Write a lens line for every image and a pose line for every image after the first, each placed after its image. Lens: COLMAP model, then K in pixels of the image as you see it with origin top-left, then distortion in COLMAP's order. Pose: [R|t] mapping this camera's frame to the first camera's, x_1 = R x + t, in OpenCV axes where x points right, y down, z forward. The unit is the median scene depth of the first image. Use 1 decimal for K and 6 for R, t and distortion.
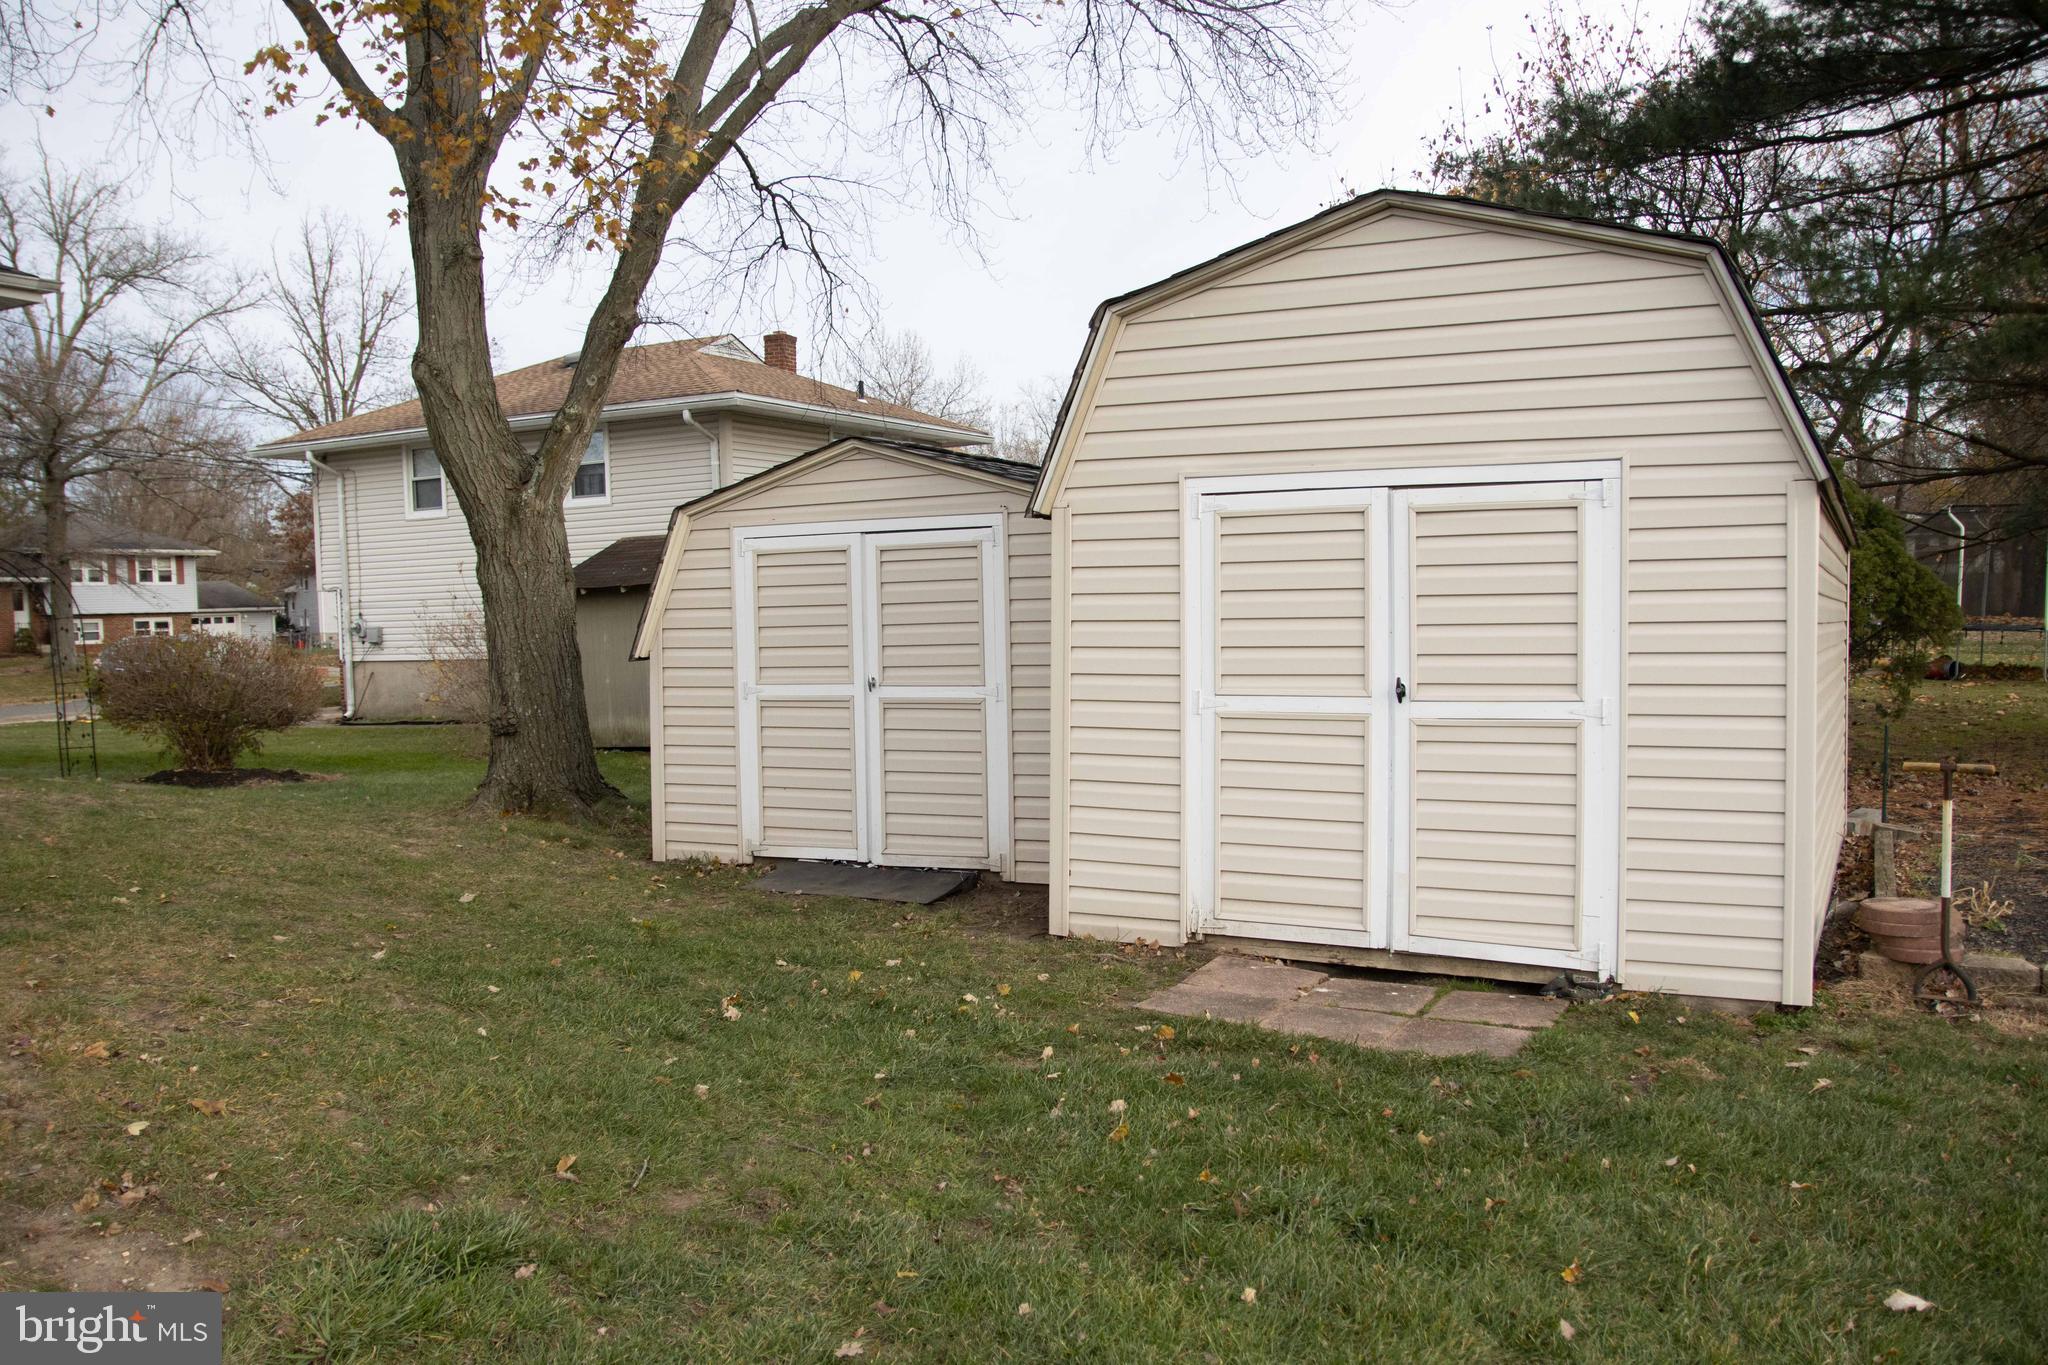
lens RADIAL K [[1601.8, 0, 1024.0], [0, 1601.8, 682.5], [0, 0, 1]] dist [-0.132173, 0.114101]
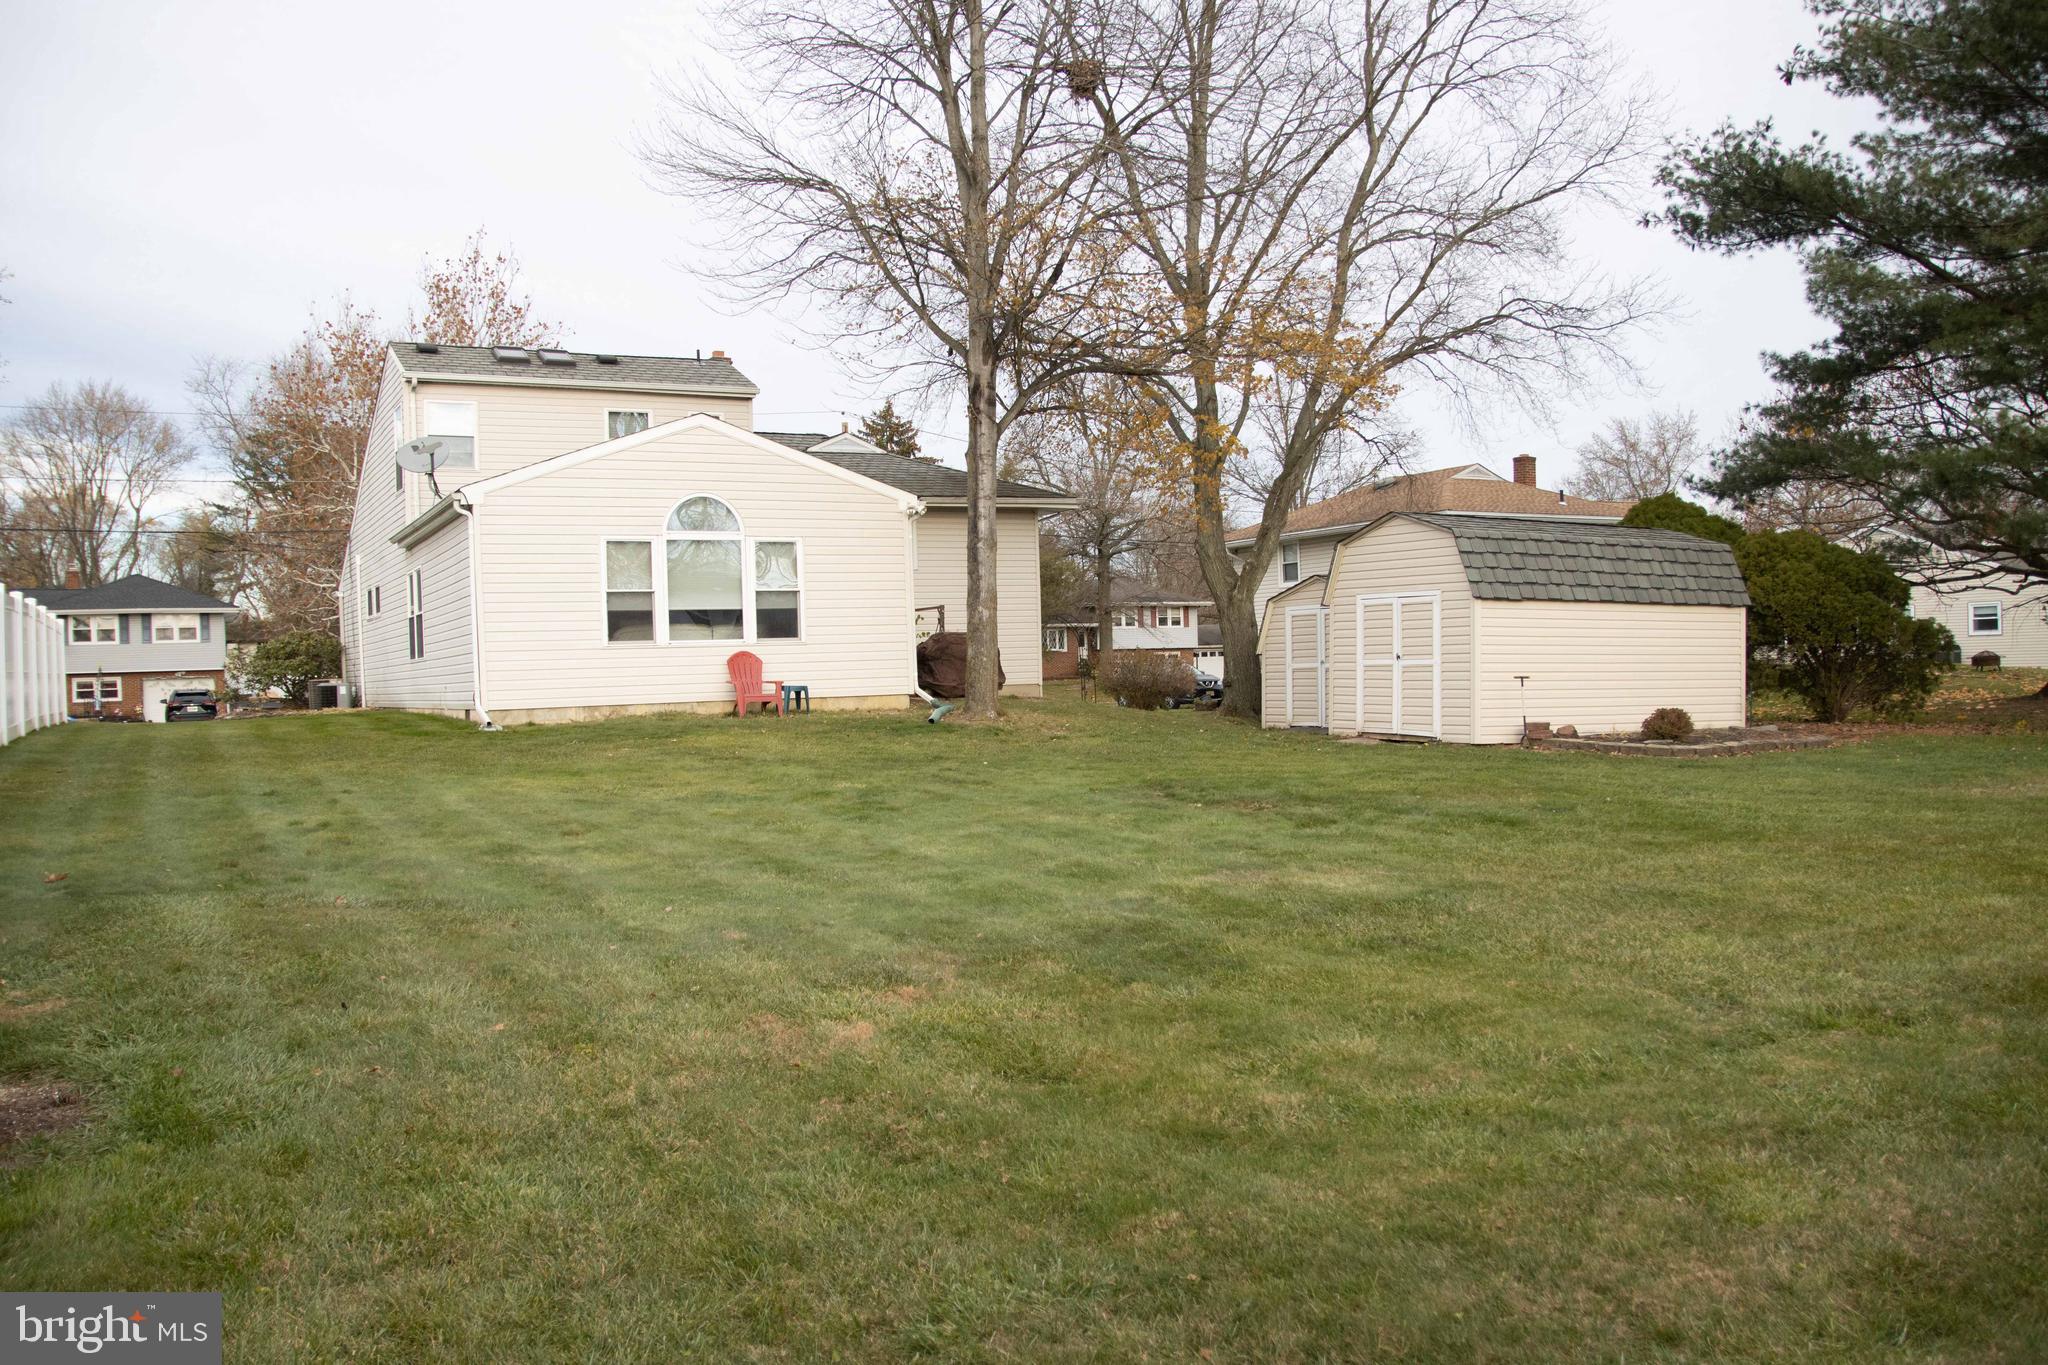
lens RADIAL K [[1618.1, 0, 1024.0], [0, 1618.1, 682.5], [0, 0, 1]] dist [-0.000390, -0.001383]
pose [[0.815247, 0.010287, -0.579022, 1.002852], [-0.025761, 0.999497, -0.018513, 0.091509], [0.578540, 0.030009, 0.815102, -1.444284]]
